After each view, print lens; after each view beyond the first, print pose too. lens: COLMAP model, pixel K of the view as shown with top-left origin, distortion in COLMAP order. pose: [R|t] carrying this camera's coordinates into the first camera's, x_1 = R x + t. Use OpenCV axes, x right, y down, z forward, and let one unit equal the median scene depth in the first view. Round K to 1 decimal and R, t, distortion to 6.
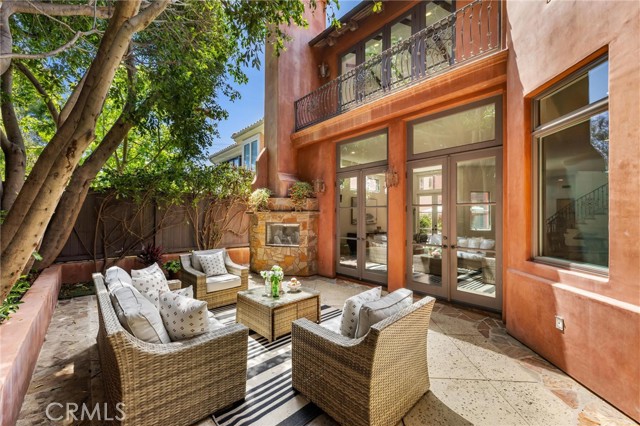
lens RADIAL K [[253.6, 0, 320.4], [0, 253.6, 213.4], [0, 0, 1]] dist [0.005125, -0.000964]
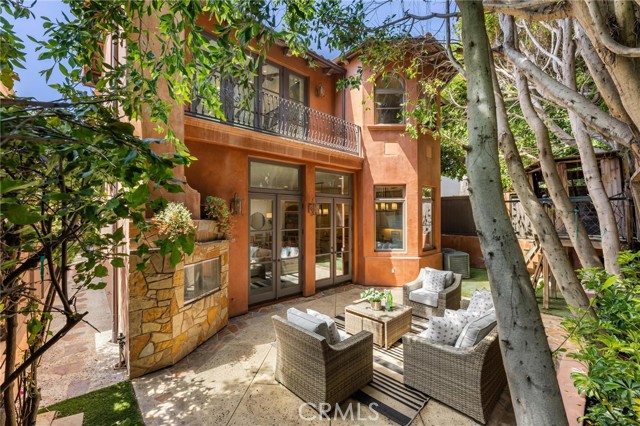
lens RADIAL K [[263.1, 0, 321.4], [0, 263.1, 214.0], [0, 0, 1]] dist [-0.001121, -0.000041]
pose [[0.000484, 0.002250, 0.999997, -0.900678], [-0.010329, 0.999944, -0.002245, -0.088007], [-0.999947, -0.010328, 0.000507, 0.790828]]
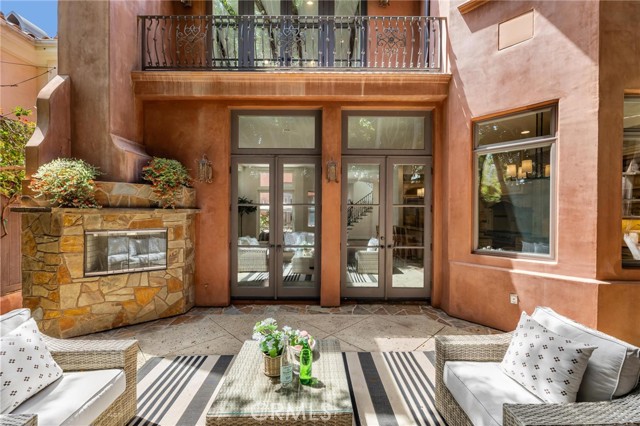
lens RADIAL K [[253.6, 0, 319.0], [0, 253.6, 213.9], [0, 0, 1]] dist [0.005125, -0.000964]
pose [[0.674078, -0.004524, 0.738647, -0.309615], [-0.010323, 0.999826, 0.015544, -0.009226], [-0.738588, -0.018103, 0.673914, 0.375416]]
